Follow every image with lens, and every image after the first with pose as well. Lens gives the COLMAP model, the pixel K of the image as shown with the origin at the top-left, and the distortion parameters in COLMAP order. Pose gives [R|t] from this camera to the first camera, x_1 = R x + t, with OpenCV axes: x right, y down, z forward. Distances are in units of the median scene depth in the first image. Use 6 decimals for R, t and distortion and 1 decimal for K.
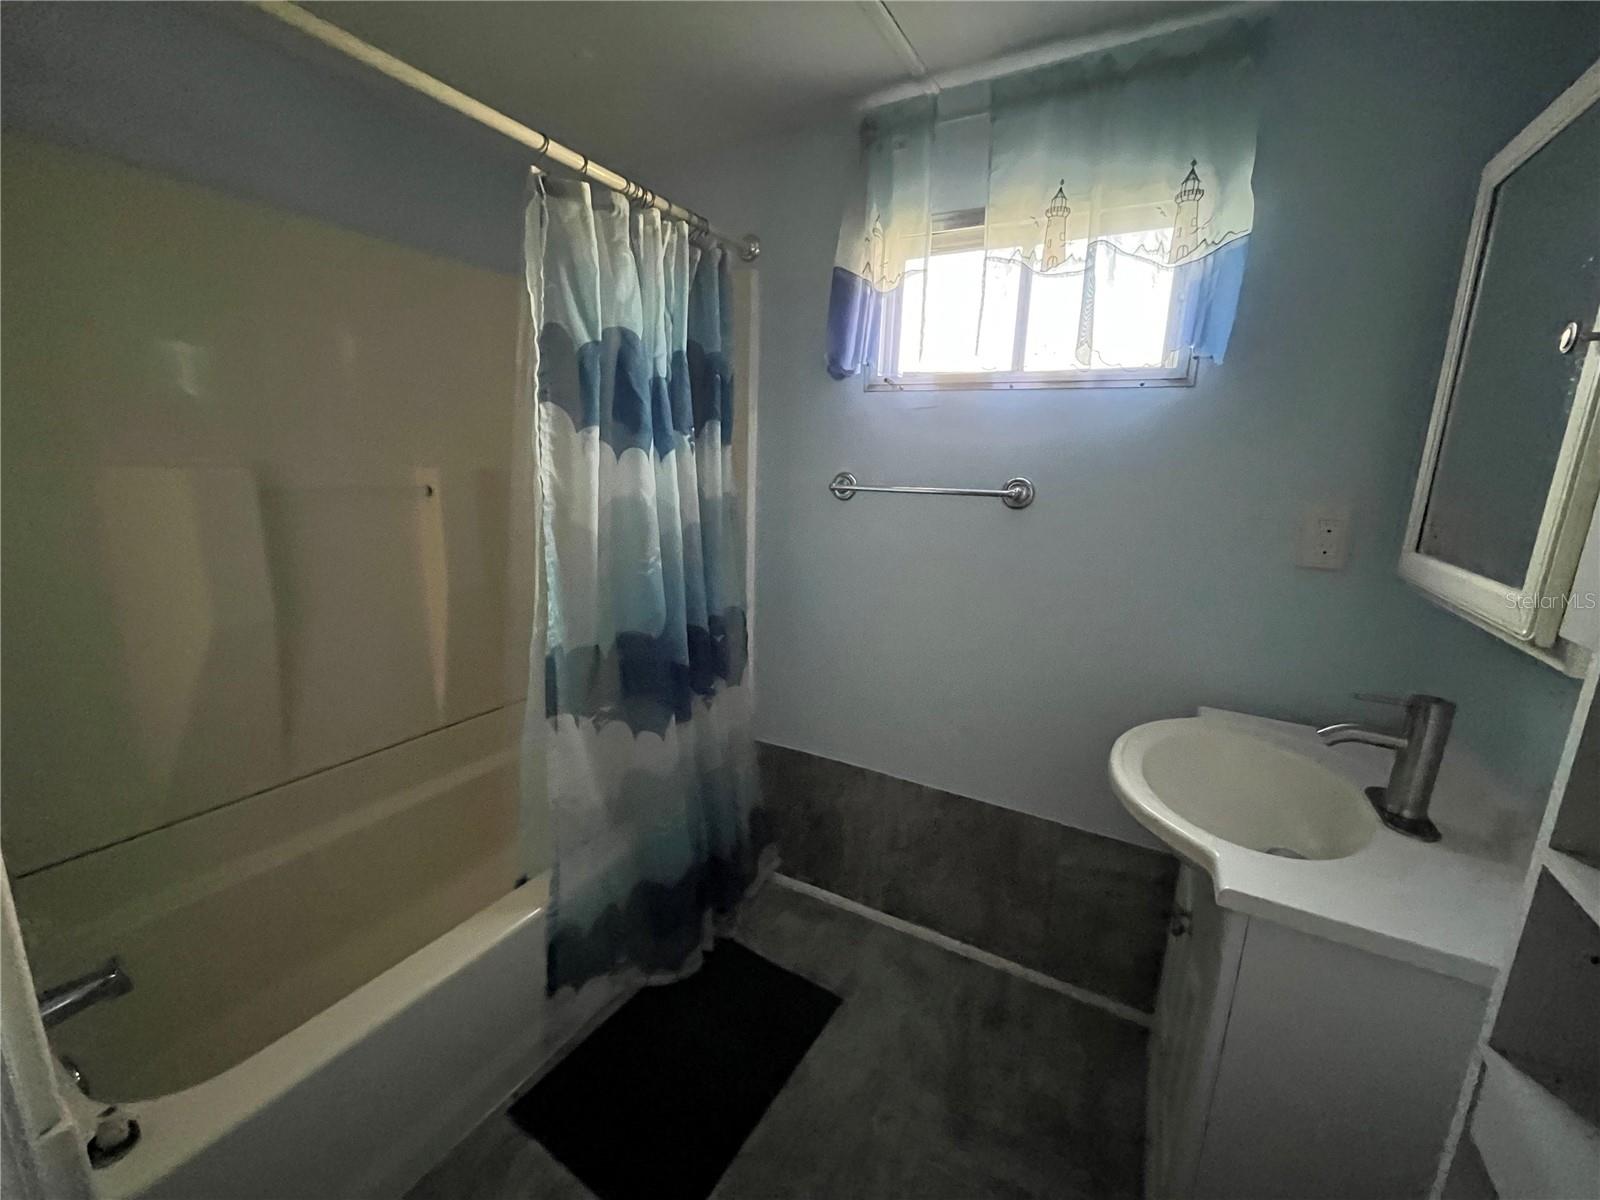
lens RADIAL K [[647.1, 0, 800.0], [0, 647.1, 600.0], [0, 0, 1]] dist [-0.002796, -0.000014]
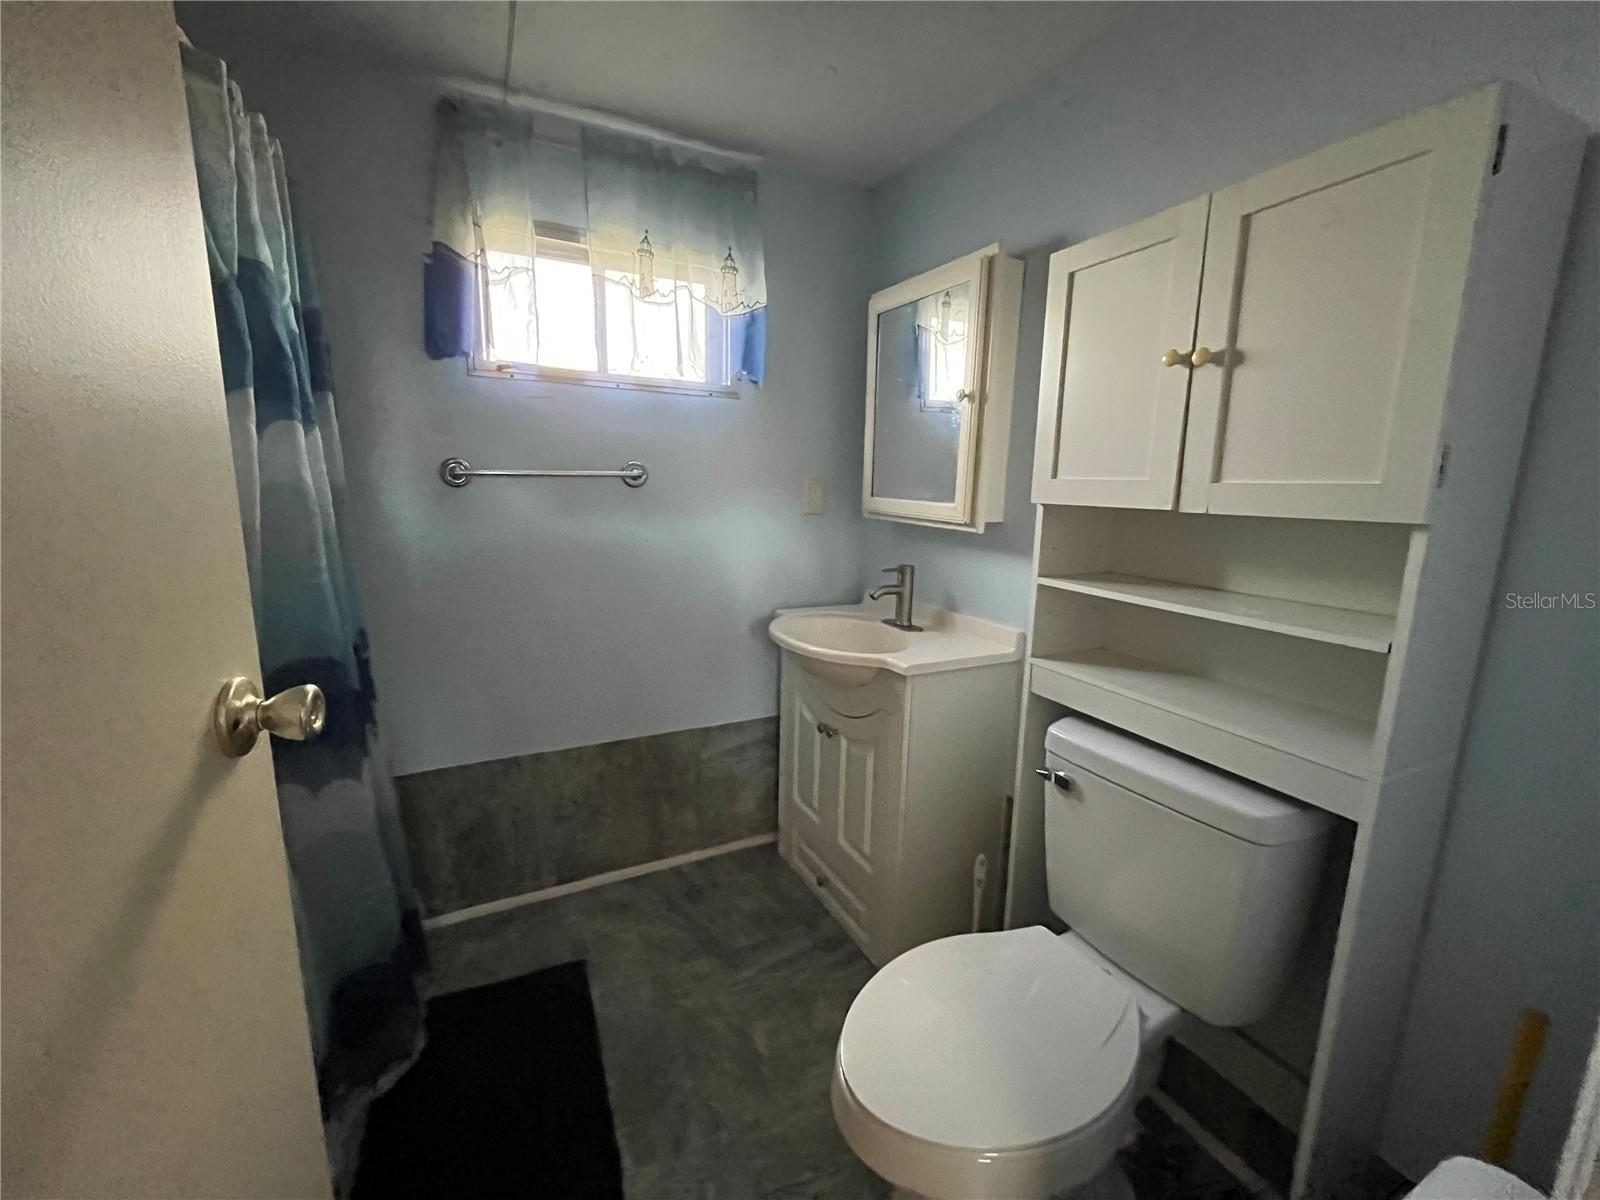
lens RADIAL K [[650.7, 0, 799.0], [0, 650.7, 598.1], [0, 0, 1]] dist [-0.000807, -0.000333]
pose [[0.558523, -0.166024, 0.812704, -0.561752], [0.171595, 0.981697, 0.082621, 0.017768], [-0.811547, 0.093310, 0.576789, 0.064732]]
